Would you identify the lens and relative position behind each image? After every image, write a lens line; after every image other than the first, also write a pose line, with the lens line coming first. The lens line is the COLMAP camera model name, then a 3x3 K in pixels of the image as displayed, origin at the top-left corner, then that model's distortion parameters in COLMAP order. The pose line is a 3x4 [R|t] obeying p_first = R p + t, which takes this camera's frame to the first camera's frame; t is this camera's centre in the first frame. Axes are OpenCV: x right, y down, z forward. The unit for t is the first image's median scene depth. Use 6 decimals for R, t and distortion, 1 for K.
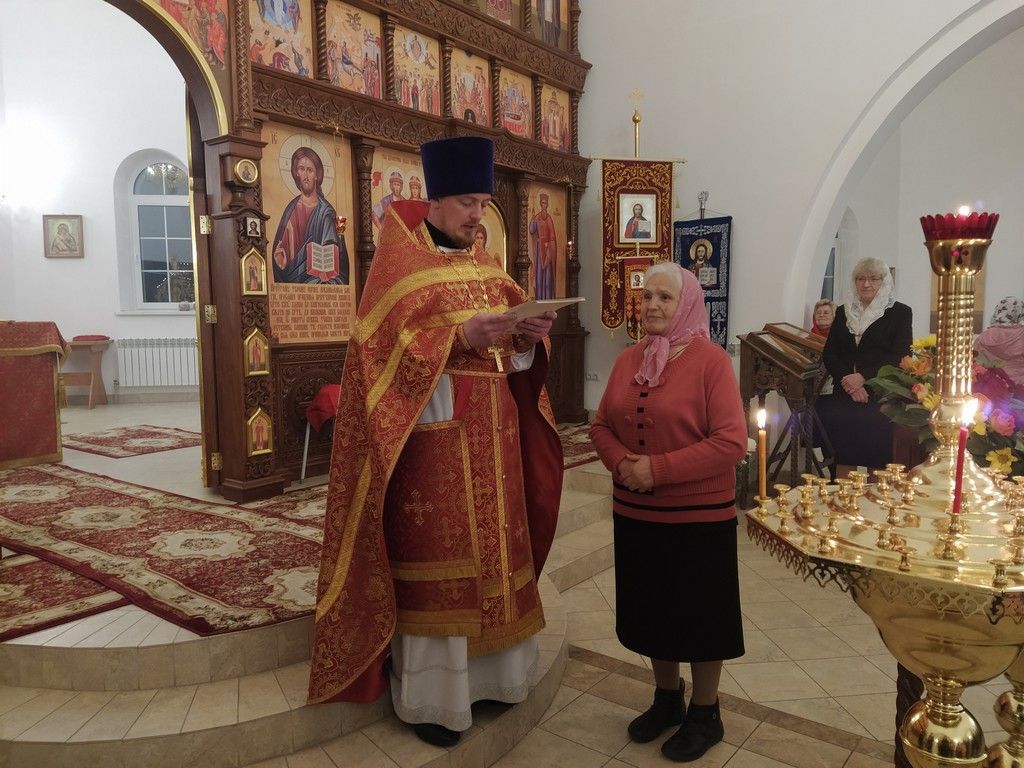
lens RADIAL K [[769.2, 0, 512.0], [0, 769.2, 384.0], [0, 0, 1]] dist [0.131708, -0.205730]
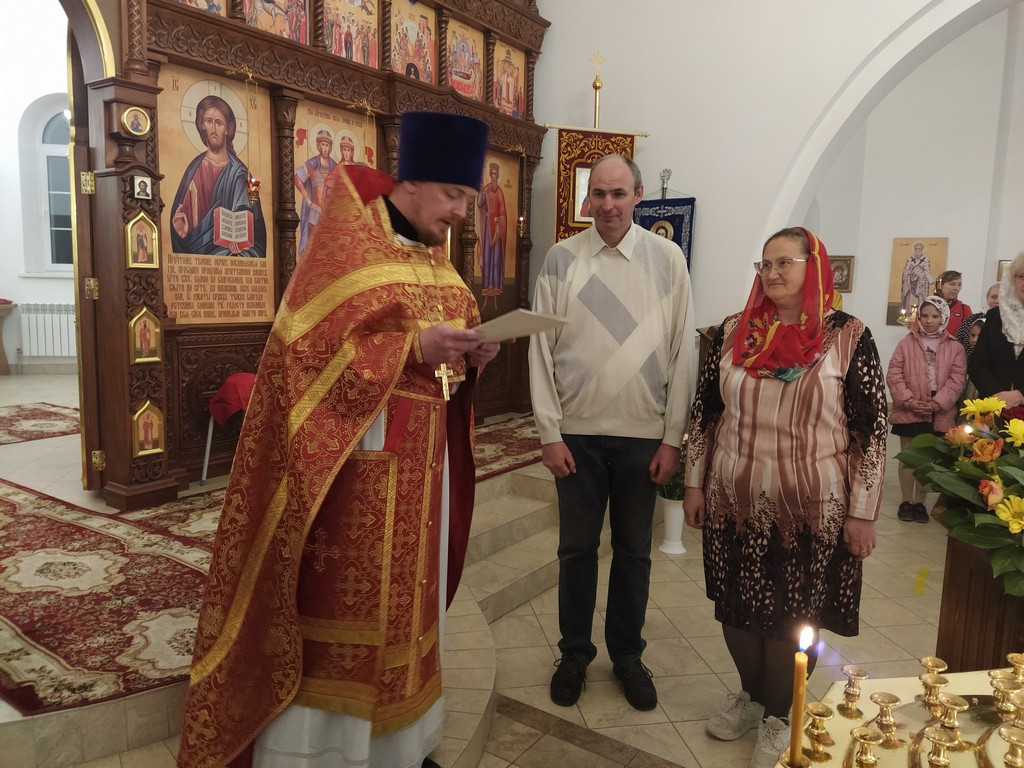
lens RADIAL K [[769.2, 0, 512.0], [0, 769.2, 384.0], [0, 0, 1]] dist [0.131708, -0.205730]
pose [[0.997712, 0.028486, 0.061320, 0.018788], [-0.030851, 0.998802, 0.037977, -0.029751], [-0.060165, -0.039782, 0.997395, 0.107366]]
